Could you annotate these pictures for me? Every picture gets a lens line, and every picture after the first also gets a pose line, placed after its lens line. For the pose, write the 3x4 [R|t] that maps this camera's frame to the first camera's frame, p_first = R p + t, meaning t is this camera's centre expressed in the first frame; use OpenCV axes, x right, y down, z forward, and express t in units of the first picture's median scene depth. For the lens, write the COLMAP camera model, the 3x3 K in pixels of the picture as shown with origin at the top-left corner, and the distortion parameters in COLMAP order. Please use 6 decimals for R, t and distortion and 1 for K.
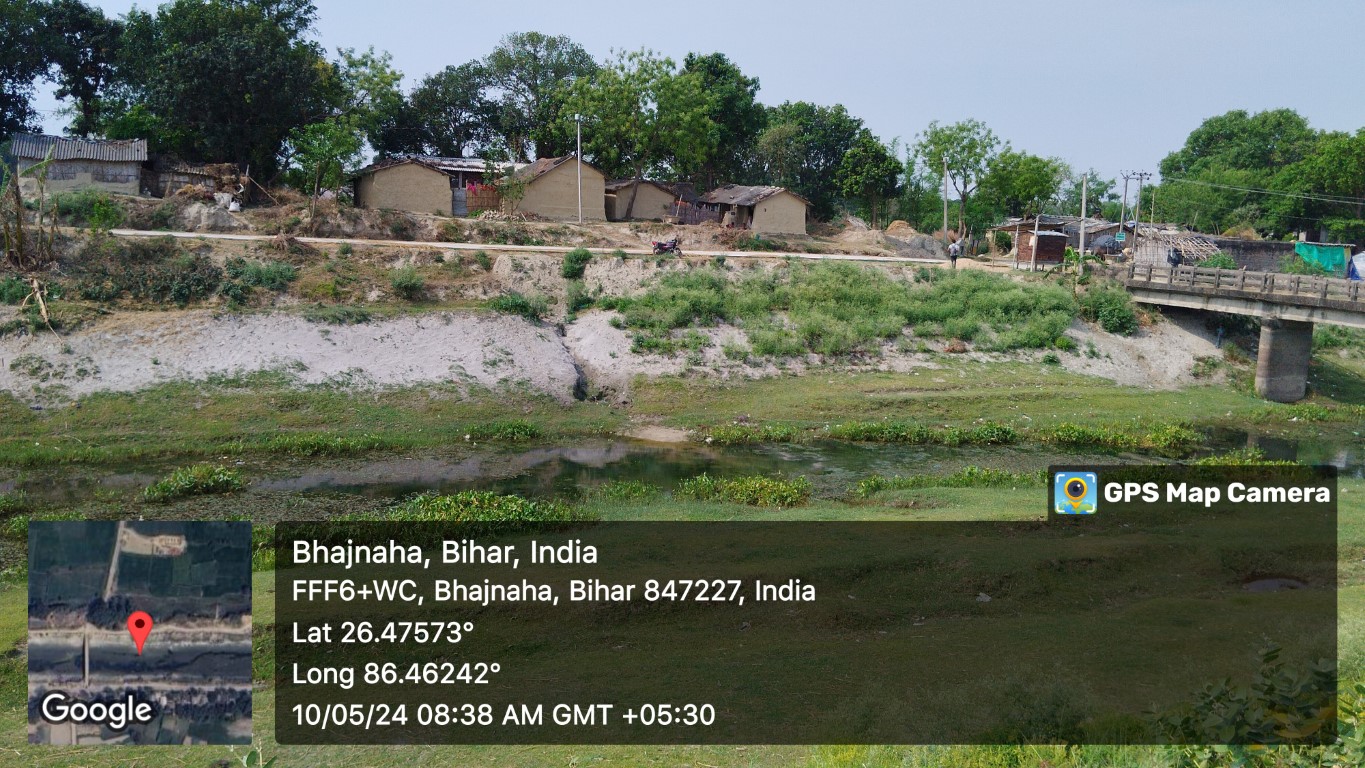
lens RADIAL K [[1130.2, 0, 687.8], [0, 1130.2, 391.6], [0, 0, 1]] dist [0.084892, -0.175619]
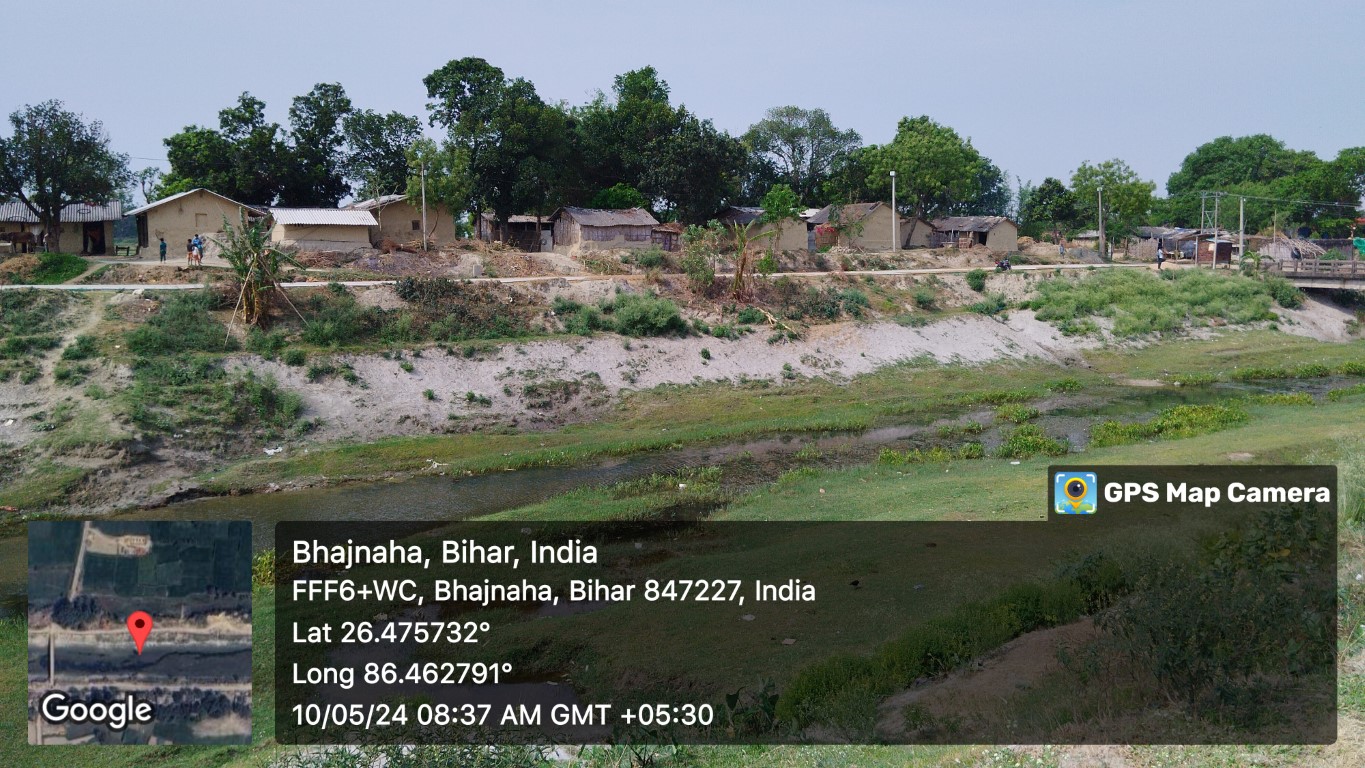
lens RADIAL K [[1130.2, 0, 687.8], [0, 1130.2, 391.6], [0, 0, 1]] dist [0.084892, -0.175619]
pose [[0.987019, -0.070210, 0.144447, -0.571409], [0.072628, 0.997293, -0.011527, 0.014891], [-0.143246, 0.021868, 0.989445, -0.306269]]
